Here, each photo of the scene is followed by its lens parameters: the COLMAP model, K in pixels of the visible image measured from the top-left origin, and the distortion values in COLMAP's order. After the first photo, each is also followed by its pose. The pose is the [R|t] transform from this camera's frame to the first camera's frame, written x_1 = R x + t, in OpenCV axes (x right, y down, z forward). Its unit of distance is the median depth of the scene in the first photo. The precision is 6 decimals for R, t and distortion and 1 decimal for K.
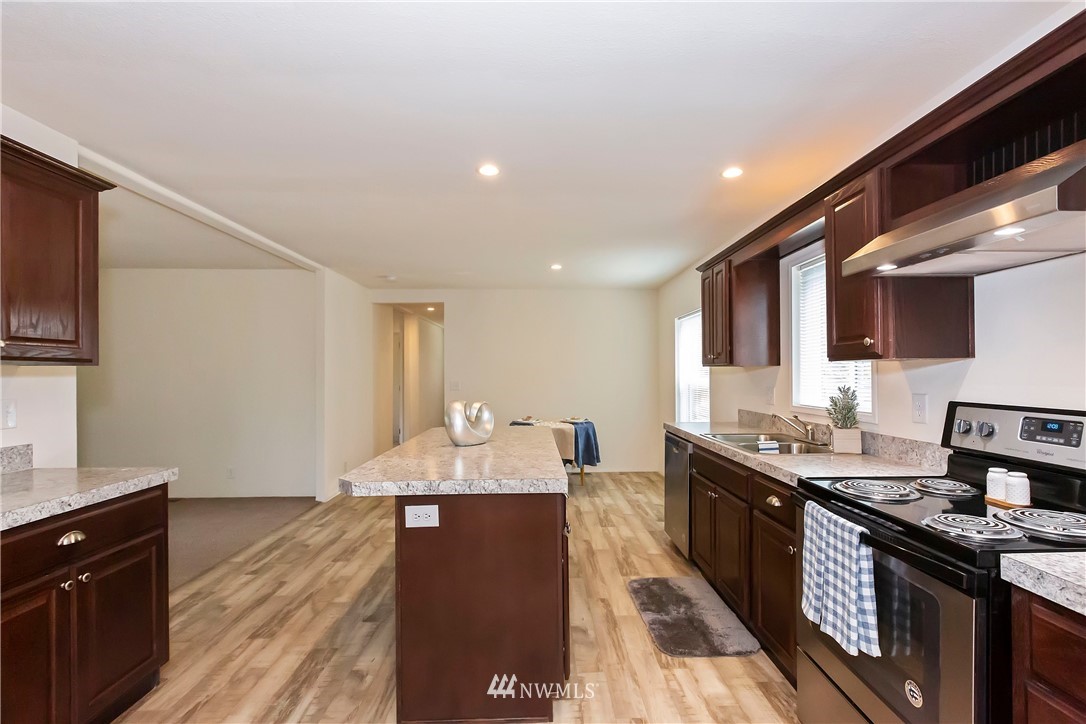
lens RADIAL K [[487.0, 0, 548.1], [0, 487.0, 370.1], [0, 0, 1]] dist [-0.001399, -0.000492]
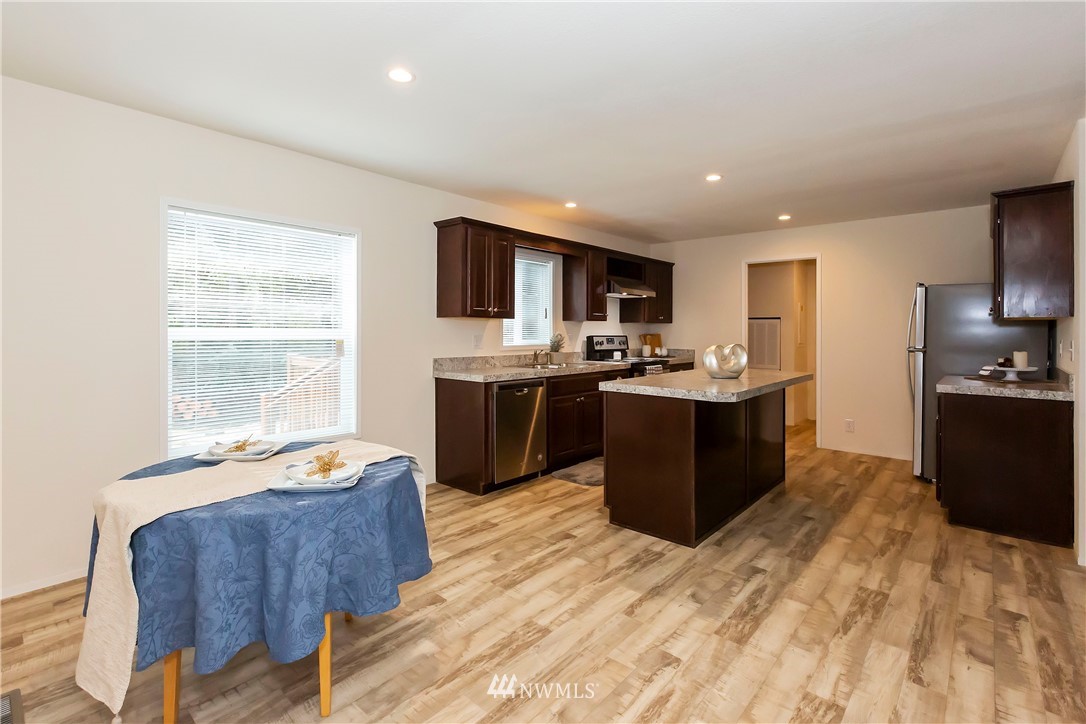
lens RADIAL K [[514.2, 0, 533.2], [0, 514.2, 329.8], [0, 0, 1]] dist [0.000596, -0.000036]
pose [[-0.730496, 0.000772, 0.682916, -0.892586], [-0.006758, 0.999942, -0.008358, 0.046523], [-0.682883, -0.010721, -0.730449, 2.912379]]
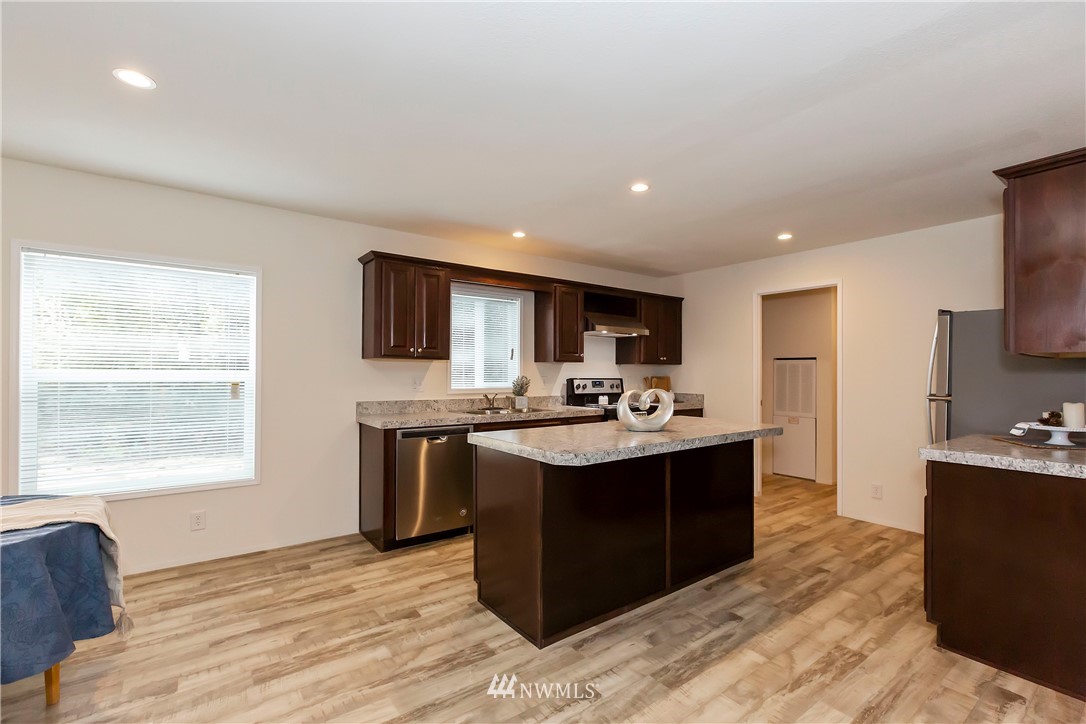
lens RADIAL K [[487.0, 0, 548.1], [0, 487.0, 370.1], [0, 0, 1]] dist [-0.001399, -0.000492]
pose [[-0.580196, 0.004124, 0.814467, -1.110506], [-0.008729, 0.999898, -0.011281, 0.040675], [-0.814430, -0.013655, -0.580101, 2.209378]]
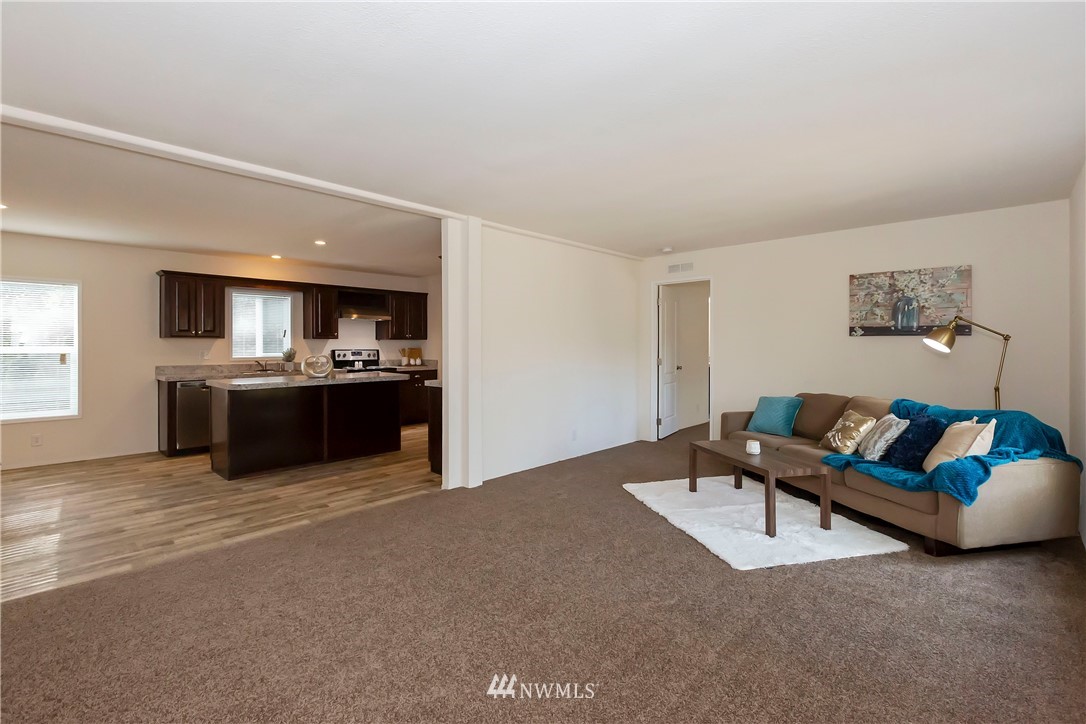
lens RADIAL K [[497.0, 0, 544.5], [0, 497.0, 345.9], [0, 0, 1]] dist [0.000435, -0.000147]
pose [[-0.706289, 0.004723, 0.707908, -2.721107], [0.001032, 0.999984, -0.005643, 0.046244], [-0.707923, -0.003255, -0.706282, 2.173322]]
